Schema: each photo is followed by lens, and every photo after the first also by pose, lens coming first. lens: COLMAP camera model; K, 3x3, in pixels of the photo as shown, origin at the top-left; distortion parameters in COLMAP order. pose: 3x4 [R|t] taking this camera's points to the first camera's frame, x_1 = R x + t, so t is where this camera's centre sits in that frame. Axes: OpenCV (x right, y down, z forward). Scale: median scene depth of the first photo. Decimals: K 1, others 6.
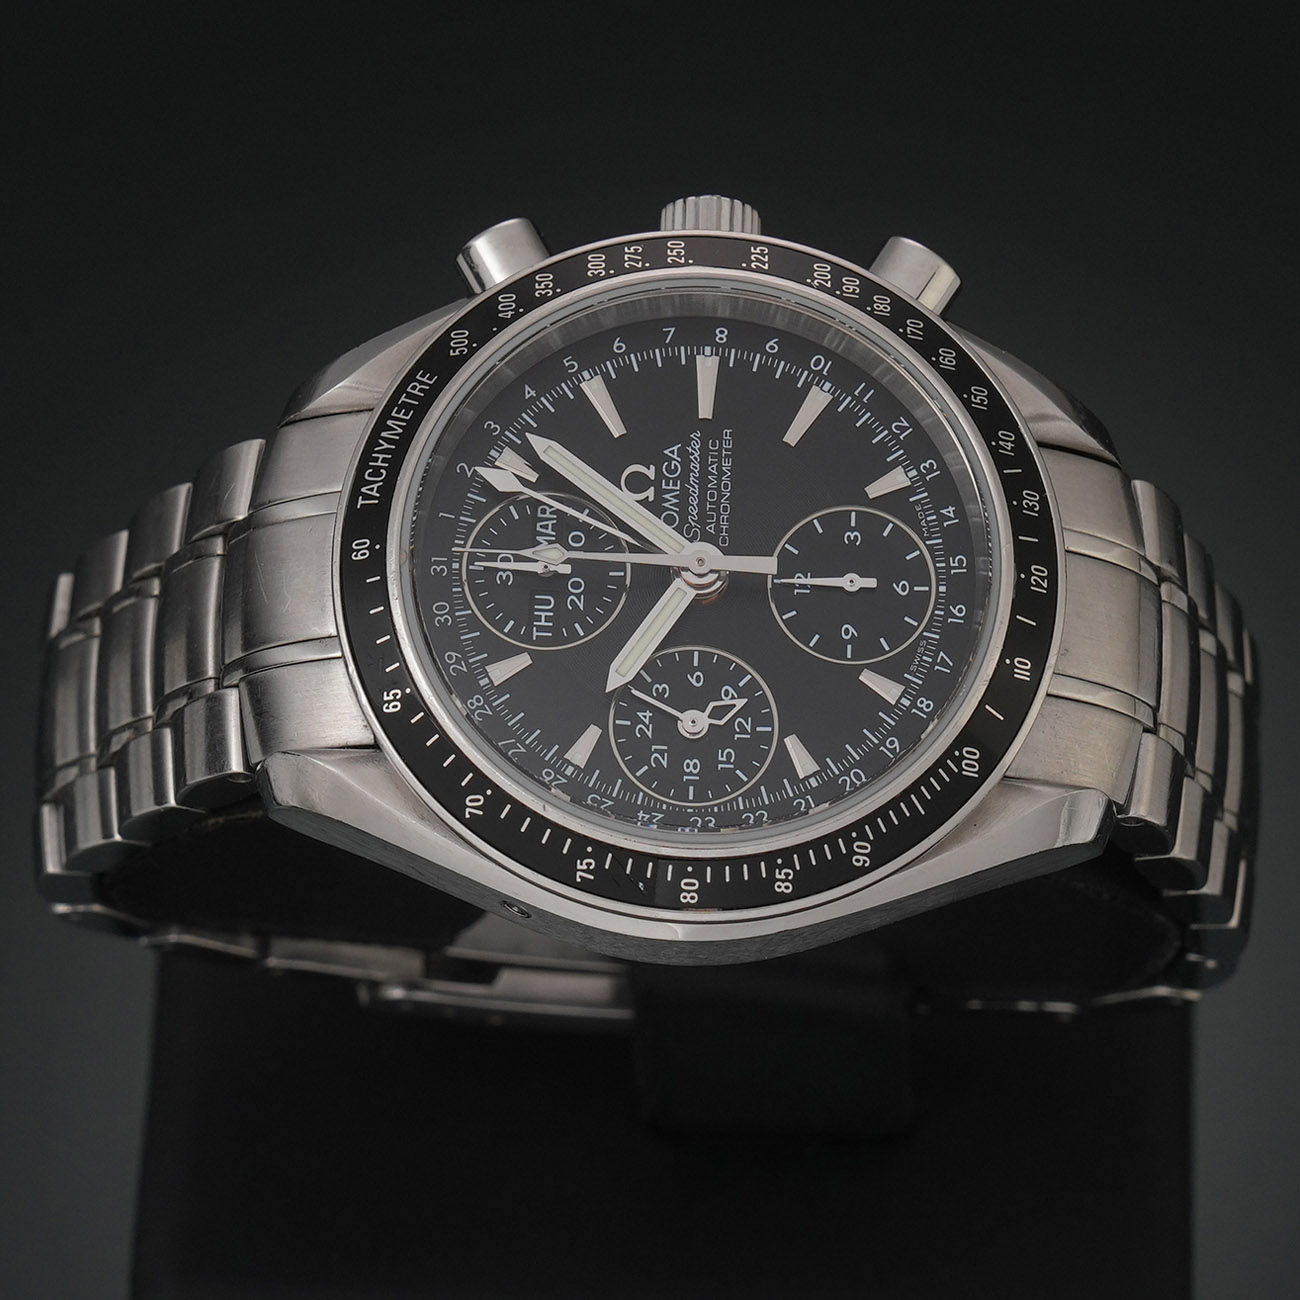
lens RADIAL K [[7886.1, 0, 650.0], [0, 7886.1, 650.0], [0, 0, 1]] dist [-0.488363, -4.864216]
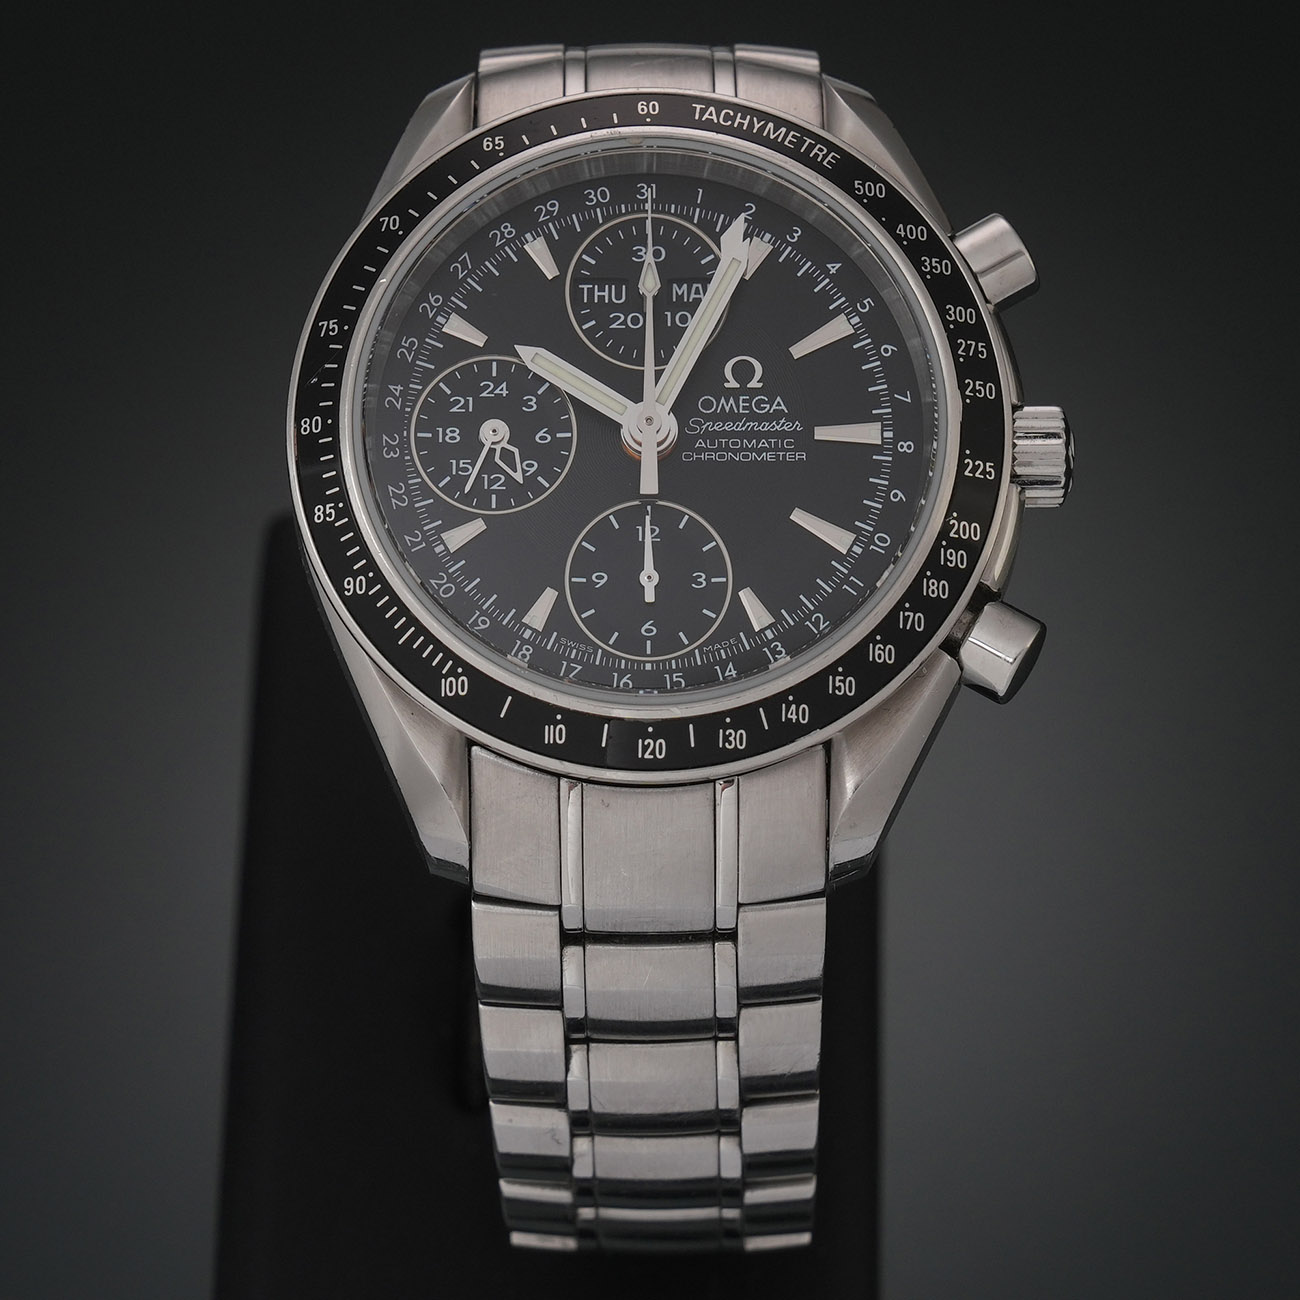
lens RADIAL K [[7886.1, 0, 650.0], [0, 7886.1, 650.0], [0, 0, 1]] dist [-0.488363, -4.864216]
pose [[0.038626, 0.951960, -0.303777, 0.340007], [-0.944563, 0.133978, 0.299752, -0.309077], [0.326051, 0.275358, 0.904361, 0.093181]]
